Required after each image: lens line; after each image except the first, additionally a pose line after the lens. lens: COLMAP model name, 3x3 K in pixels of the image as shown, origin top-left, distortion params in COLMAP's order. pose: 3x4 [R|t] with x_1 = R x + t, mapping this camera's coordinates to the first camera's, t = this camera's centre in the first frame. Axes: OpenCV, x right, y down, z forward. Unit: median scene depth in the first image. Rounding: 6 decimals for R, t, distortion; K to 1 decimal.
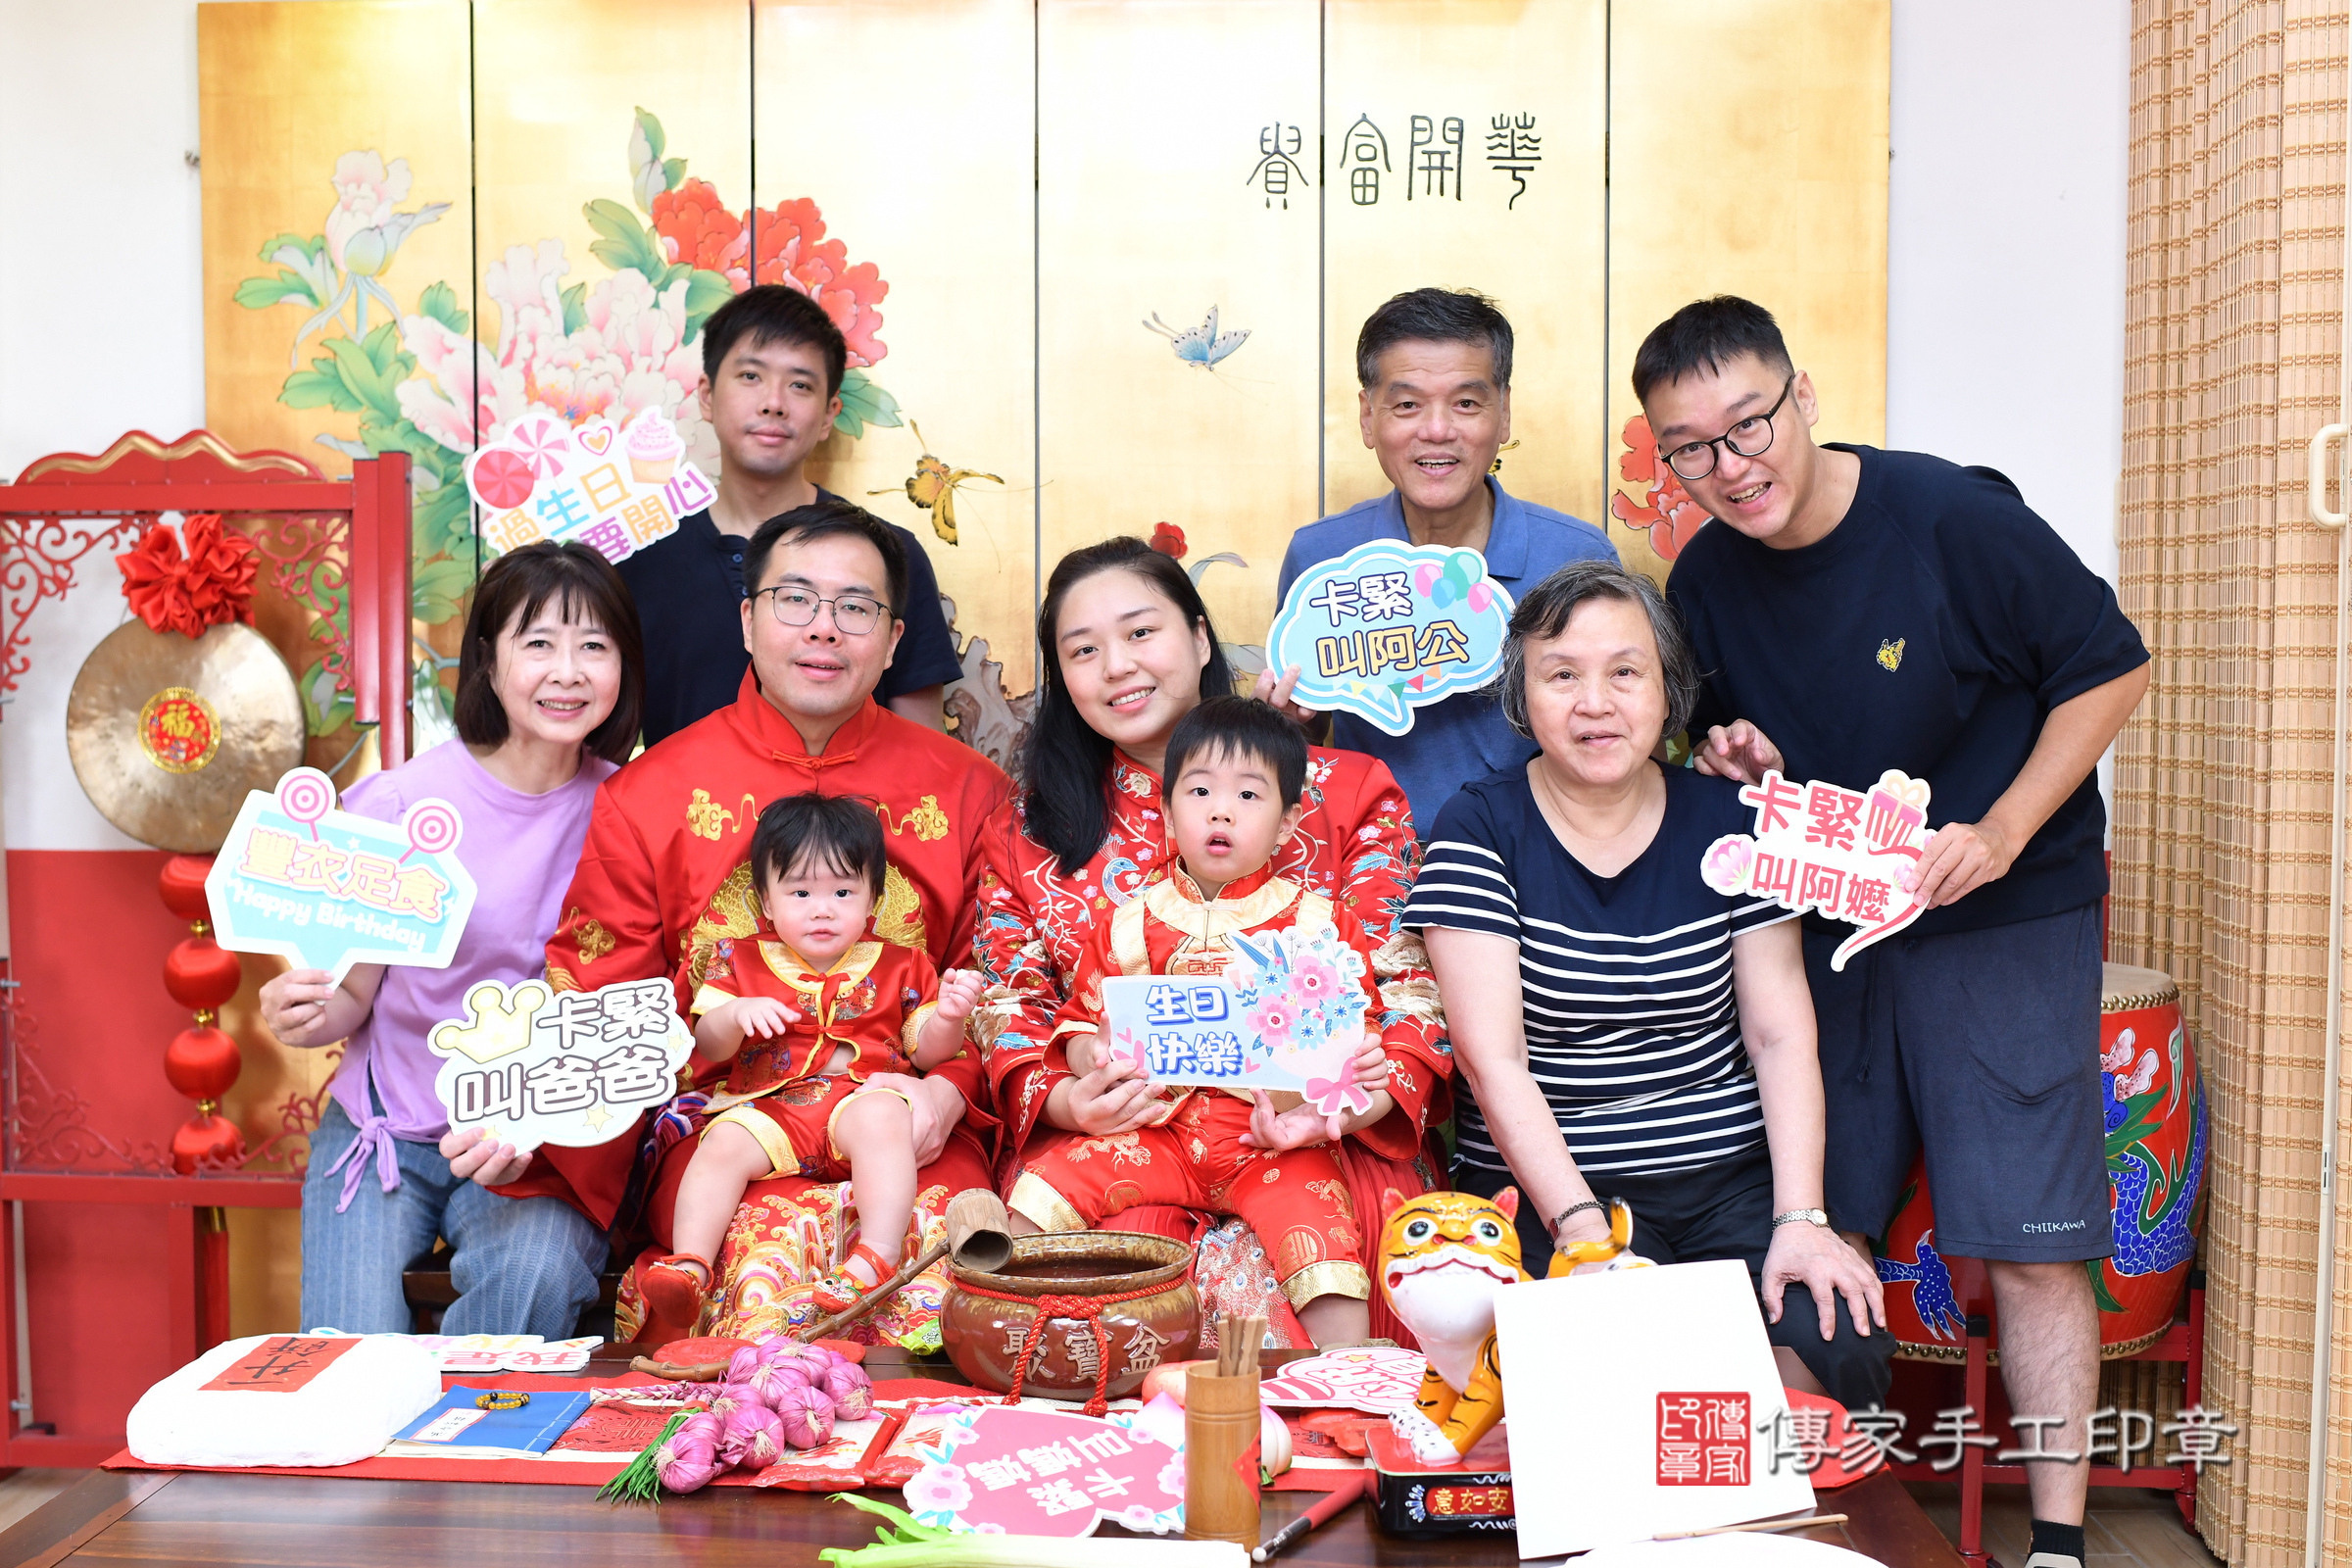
lens RADIAL K [[3226.4, 0, 1190.6], [0, 3226.4, 974.9], [0, 0, 1]] dist [-0.065188, 0.000000]
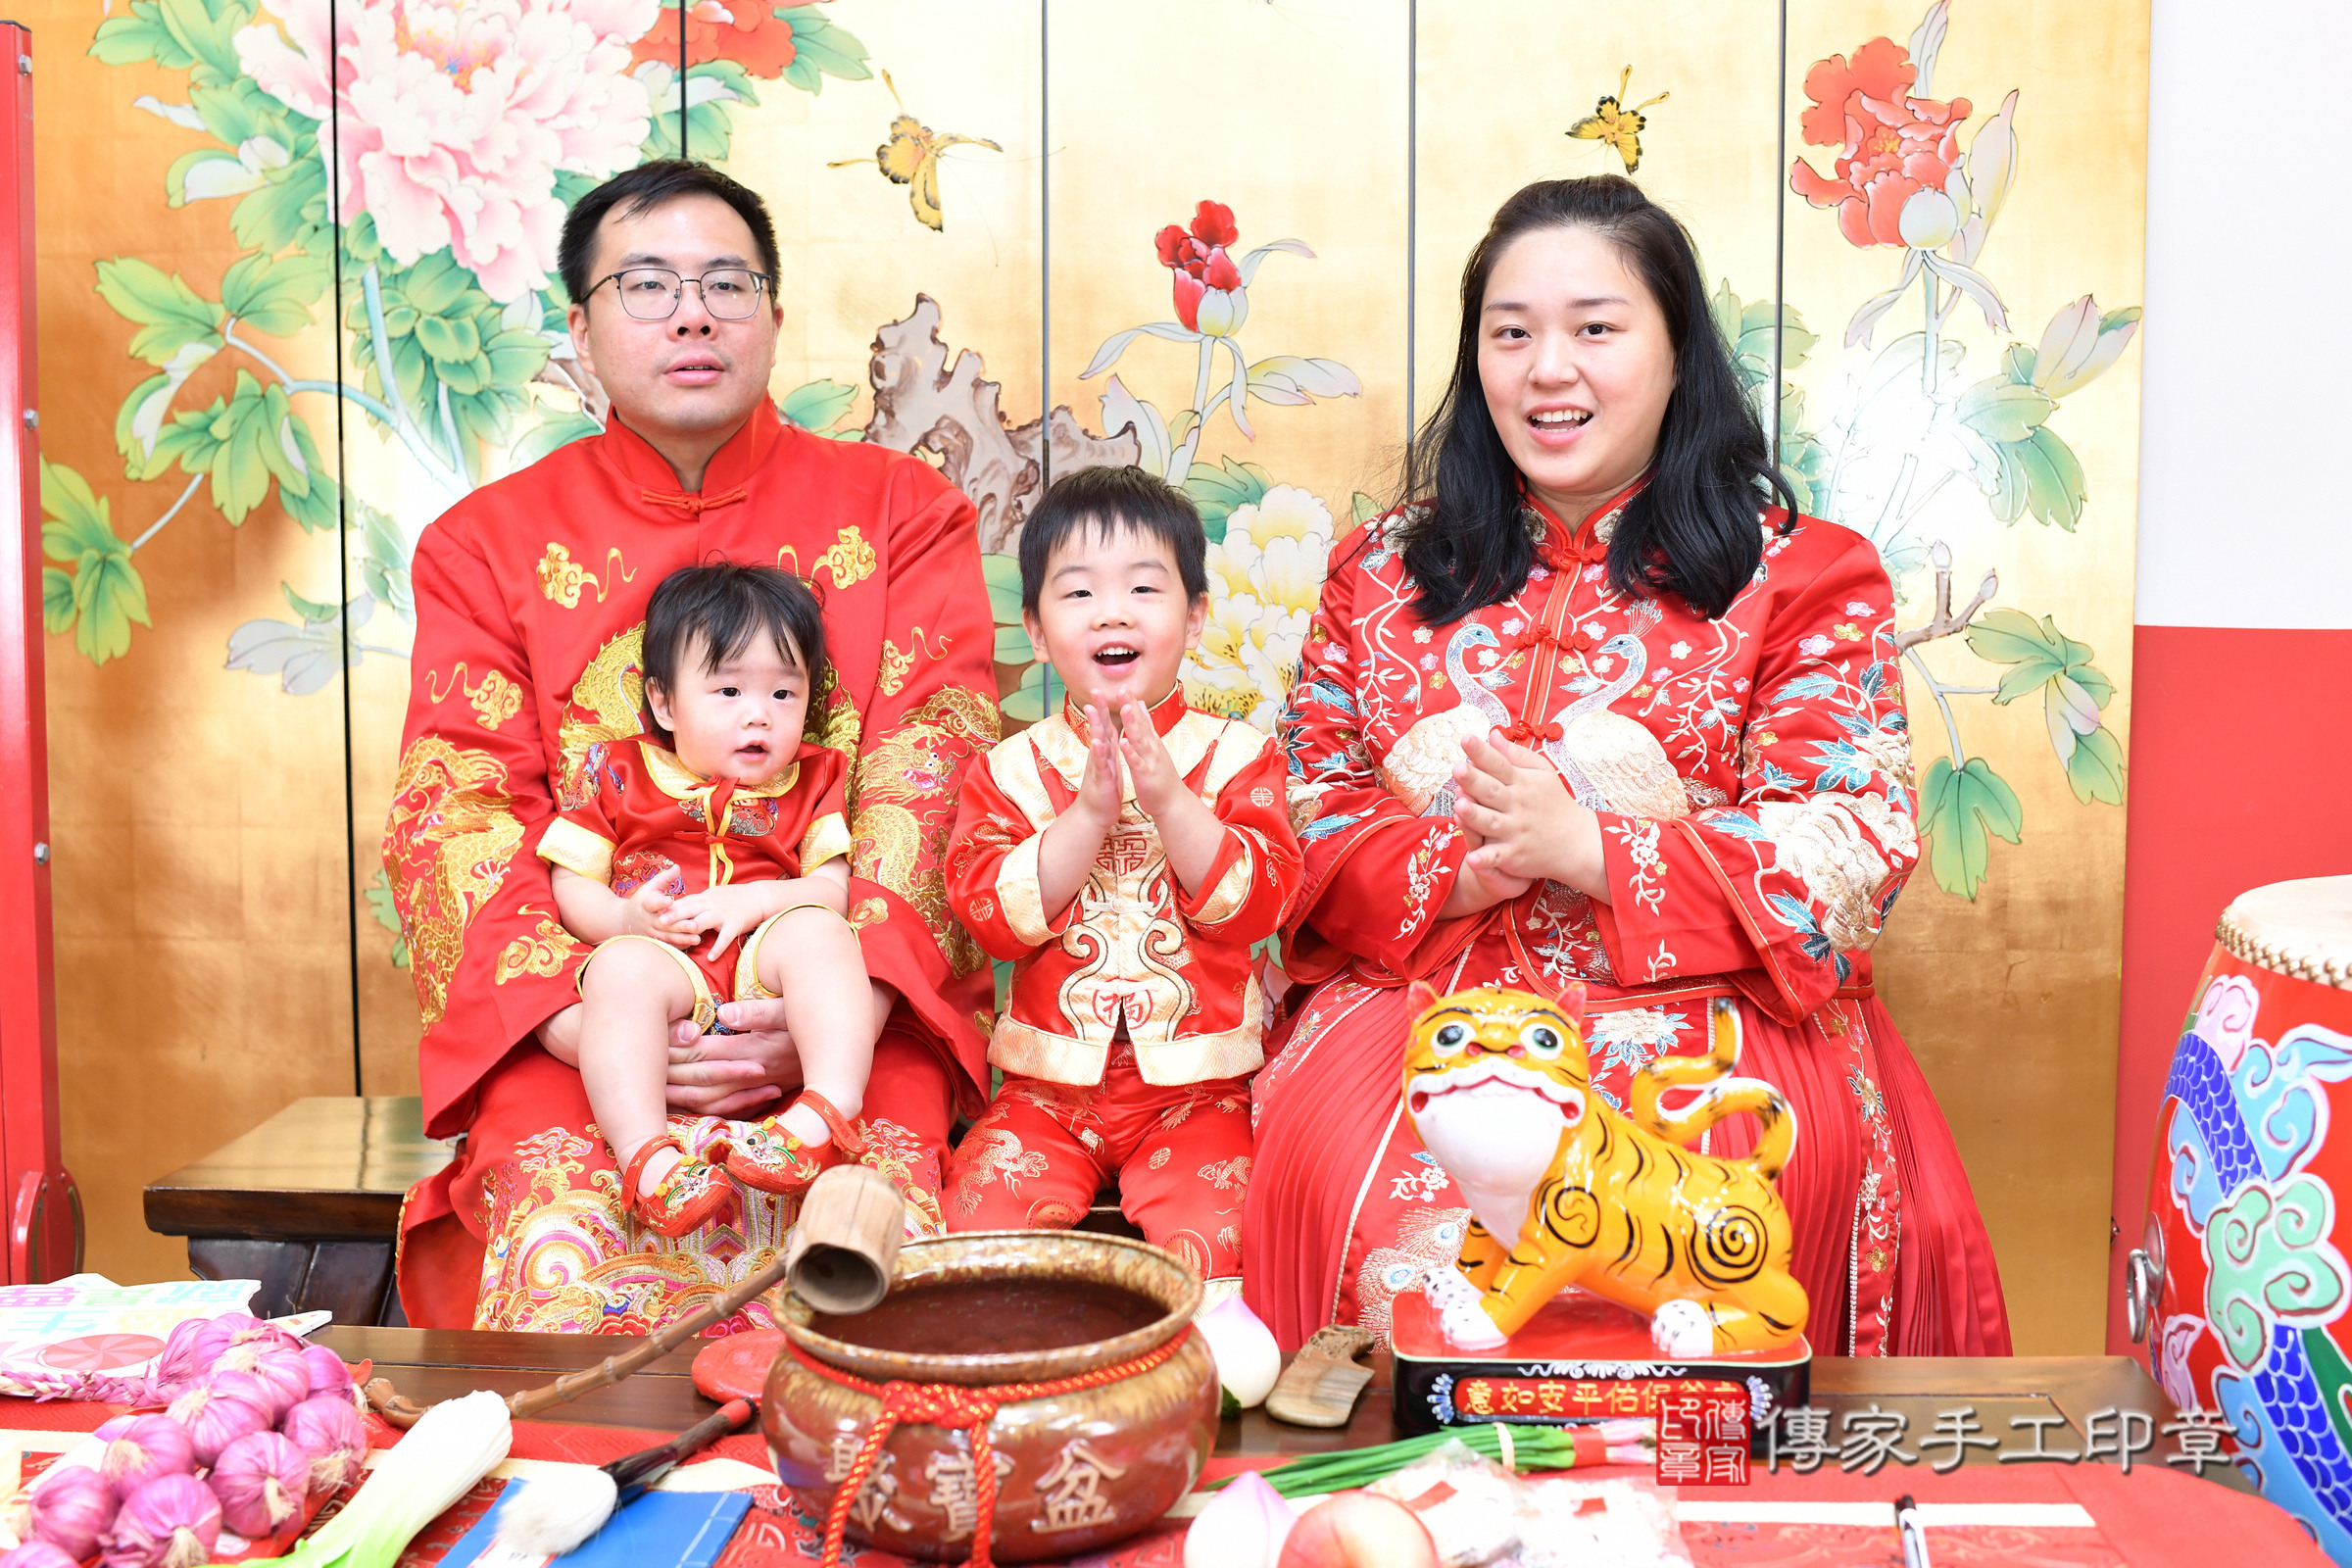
lens RADIAL K [[2876.5, 0, 1185.5], [0, 2876.5, 797.0], [0, 0, 1]] dist [-0.075759, 0.000000]
pose [[0.999012, 0.004216, -0.044241, 0.017403], [-0.003578, 0.999889, 0.014478, -0.007049], [0.044297, -0.014305, 0.998916, 0.311299]]
